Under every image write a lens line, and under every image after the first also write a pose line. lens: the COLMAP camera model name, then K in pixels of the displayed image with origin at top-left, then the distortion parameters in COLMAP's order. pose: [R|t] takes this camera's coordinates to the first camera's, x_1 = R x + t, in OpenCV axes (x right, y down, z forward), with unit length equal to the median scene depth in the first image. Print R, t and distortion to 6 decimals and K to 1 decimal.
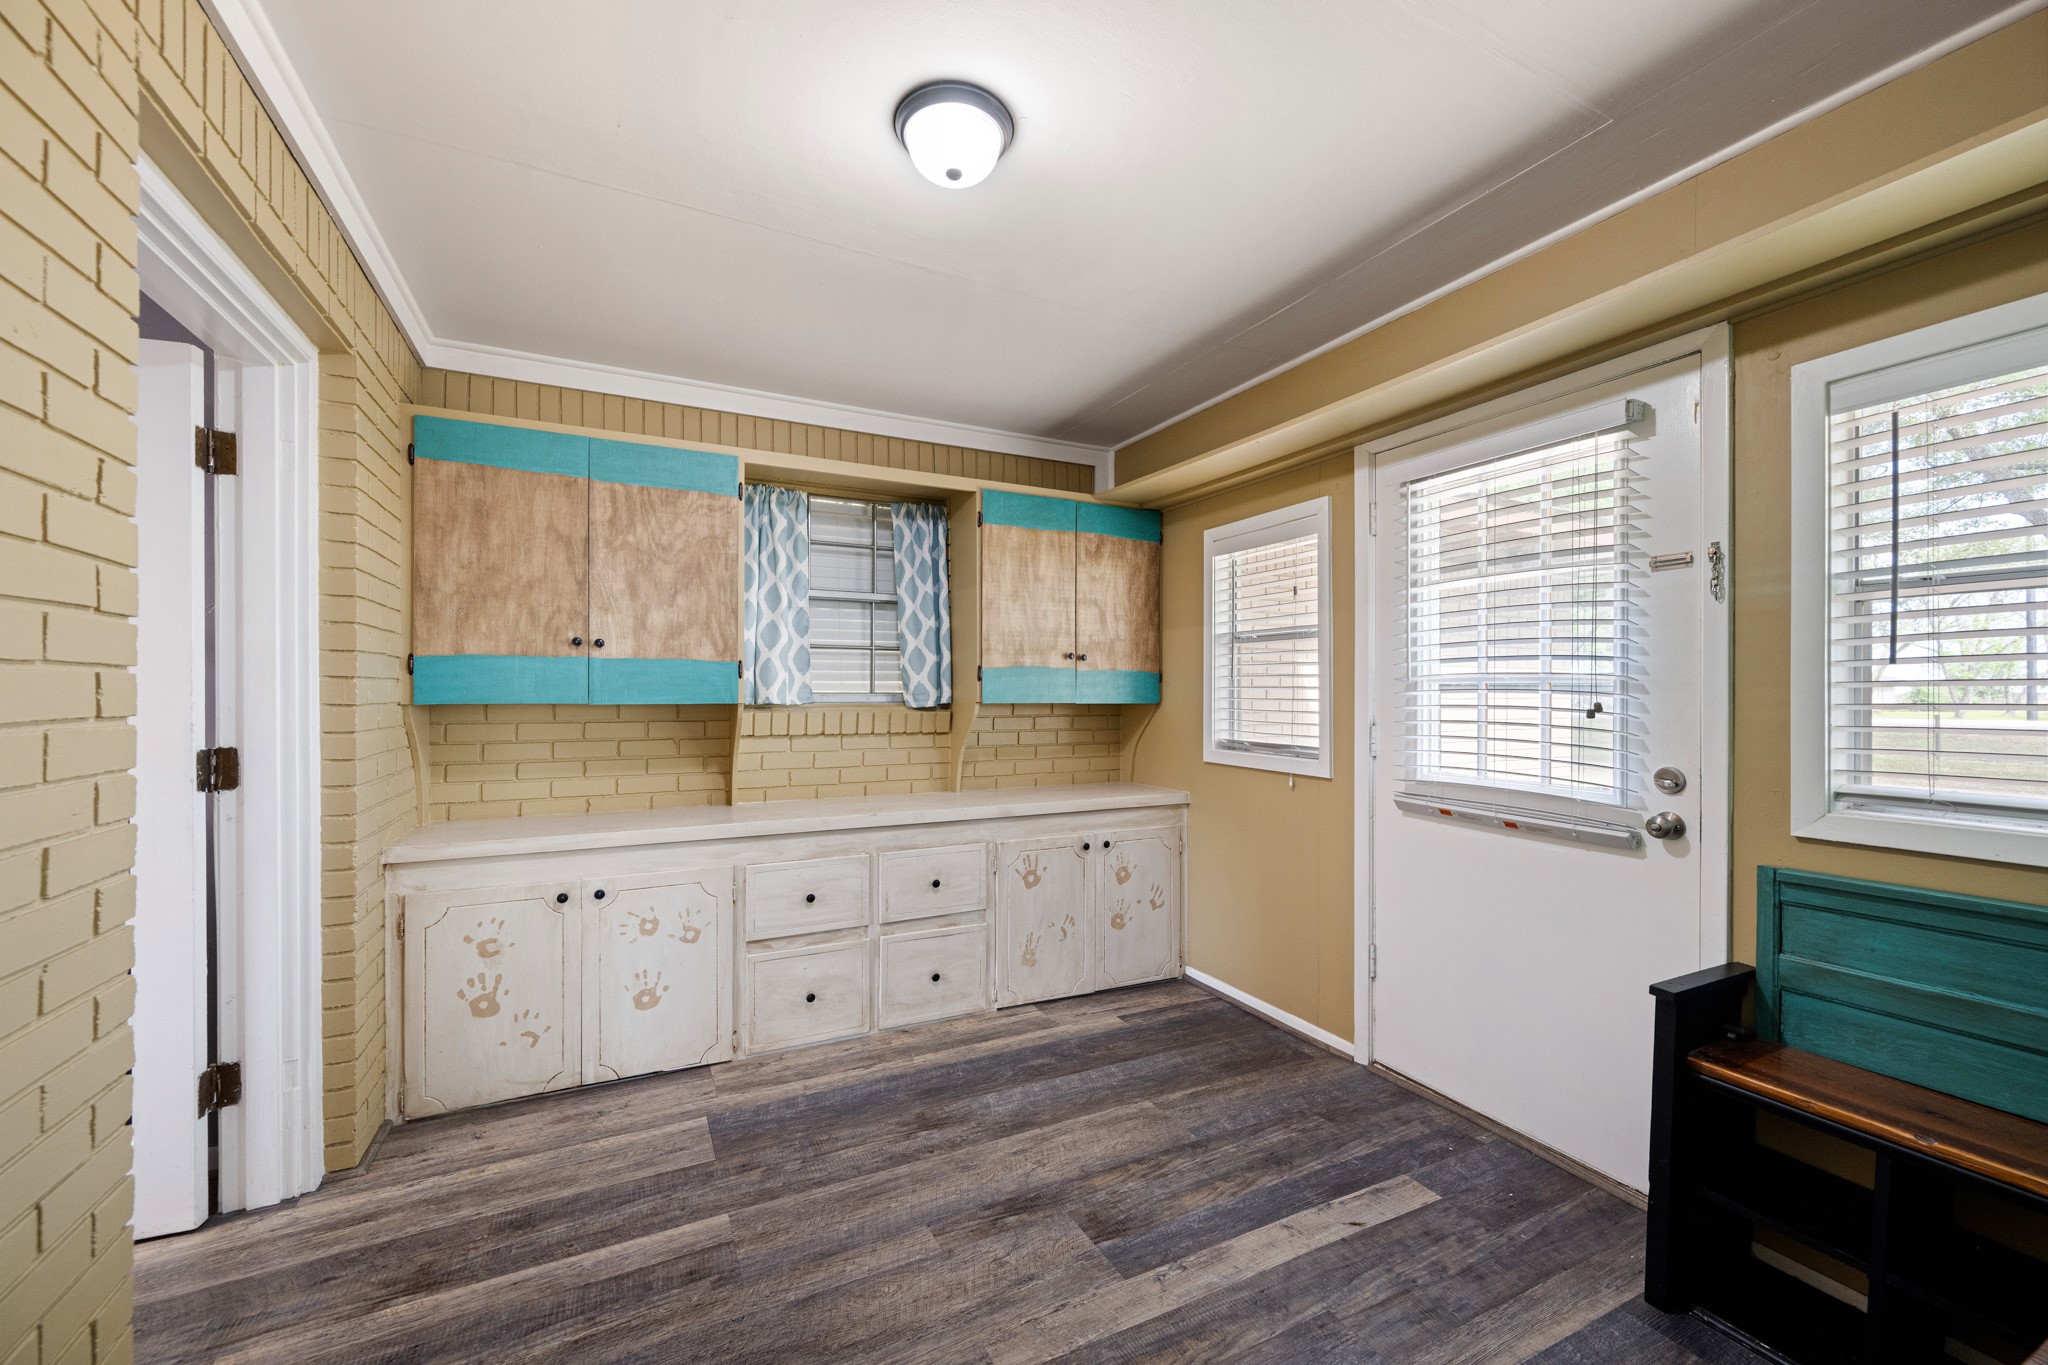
lens RADIAL K [[800.8, 0, 1025.7], [0, 800.8, 687.8], [0, 0, 1]] dist [0.000916, 0.000398]
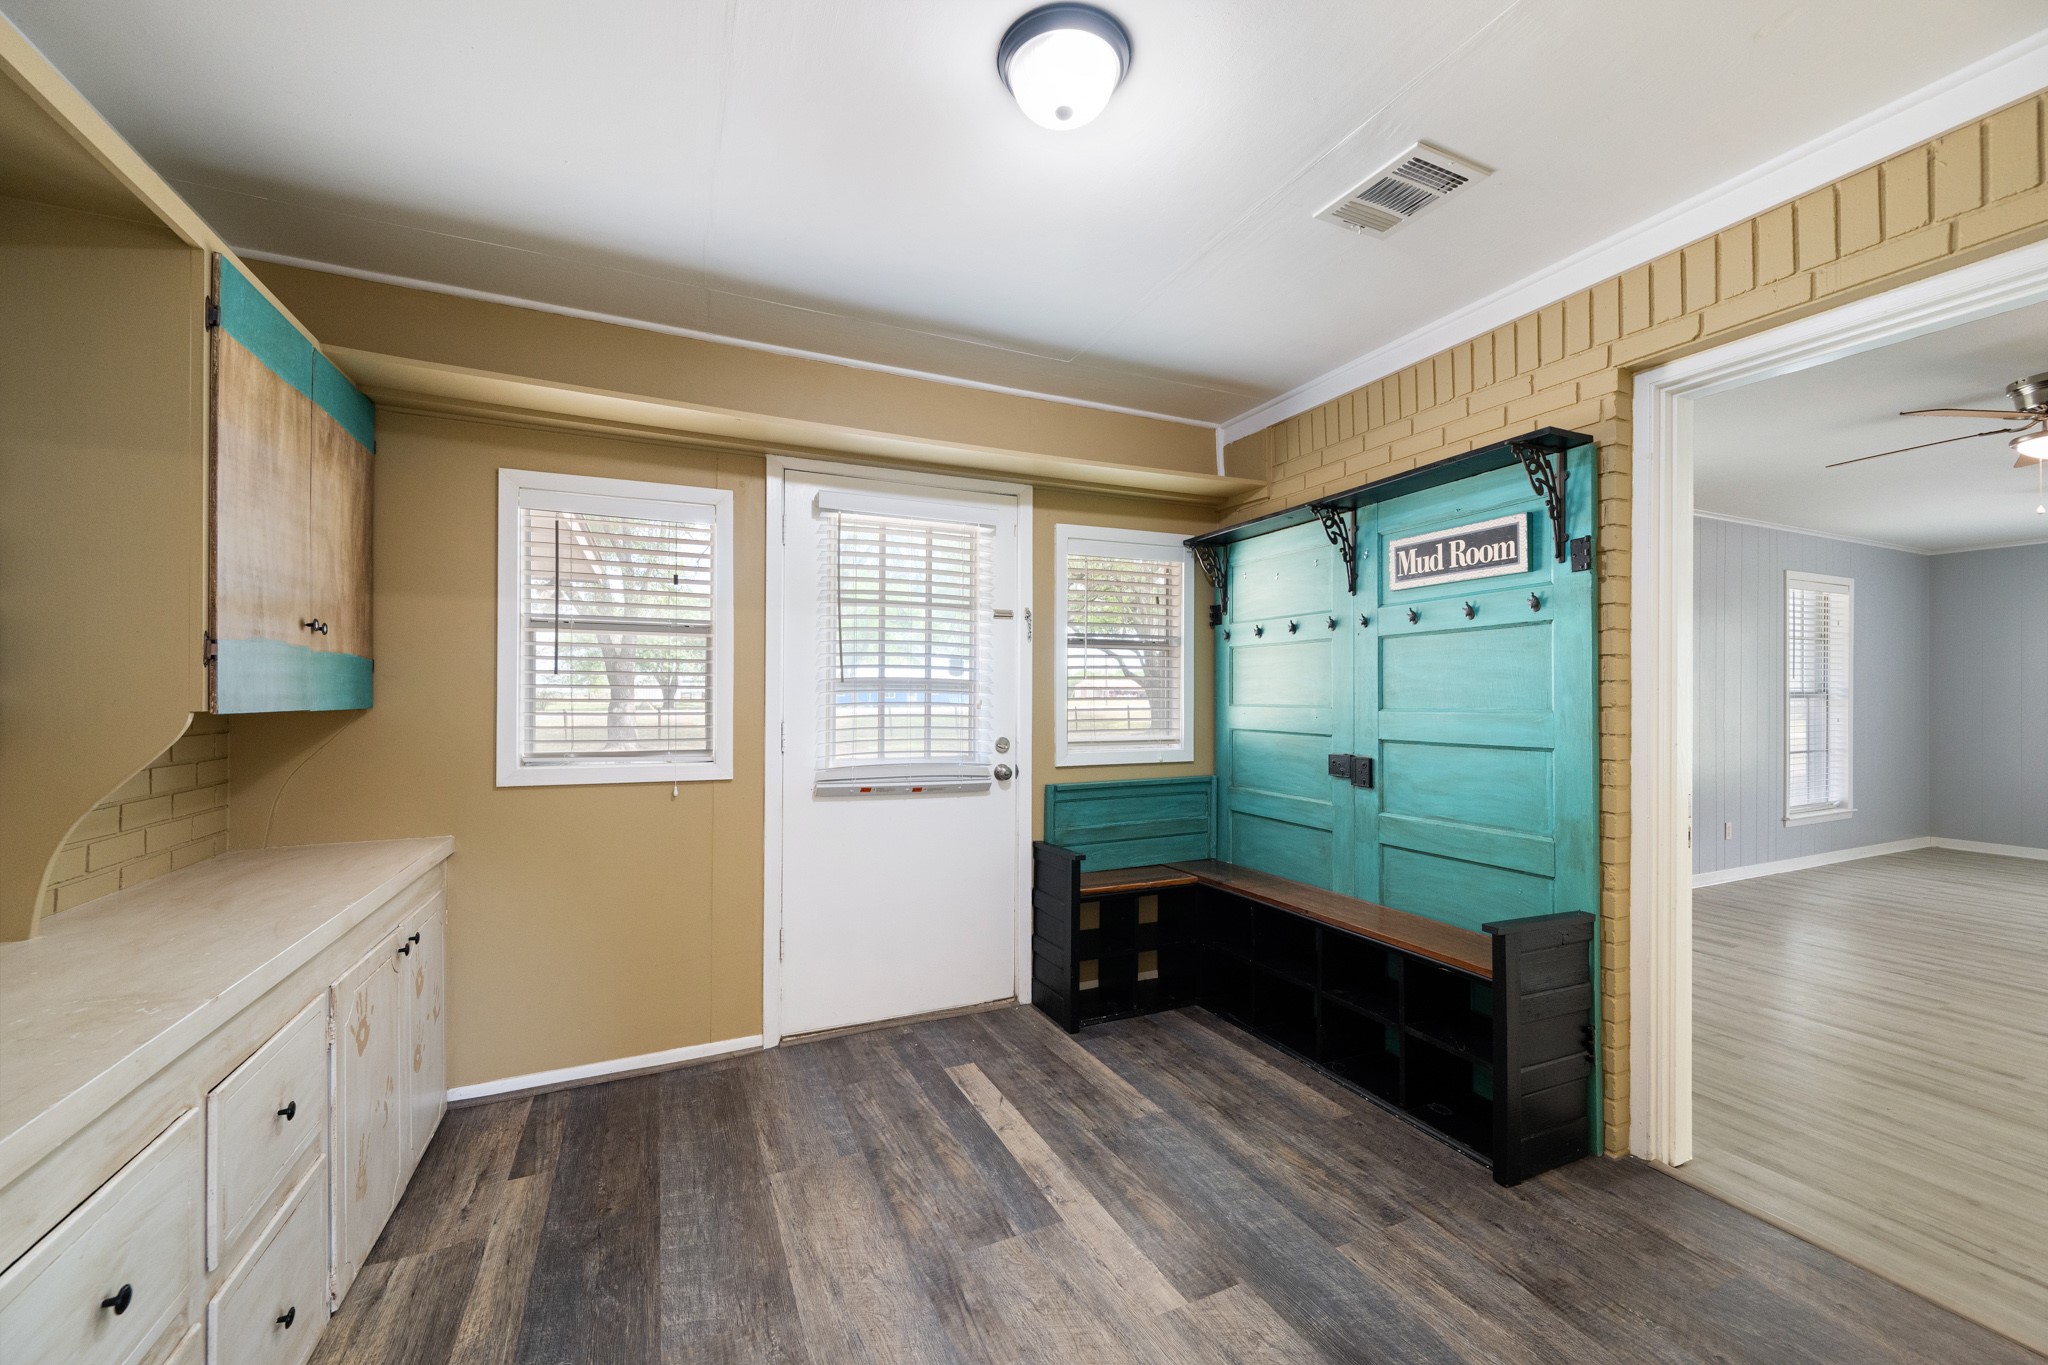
lens RADIAL K [[800.8, 0, 1026.2], [0, 800.8, 691.8], [0, 0, 1]] dist [0.000916, 0.000398]
pose [[0.037135, 0.005558, 0.999295, -0.735661], [-0.004112, 0.999977, -0.005409, 0.012052], [-0.999302, -0.003908, 0.037157, 0.757265]]
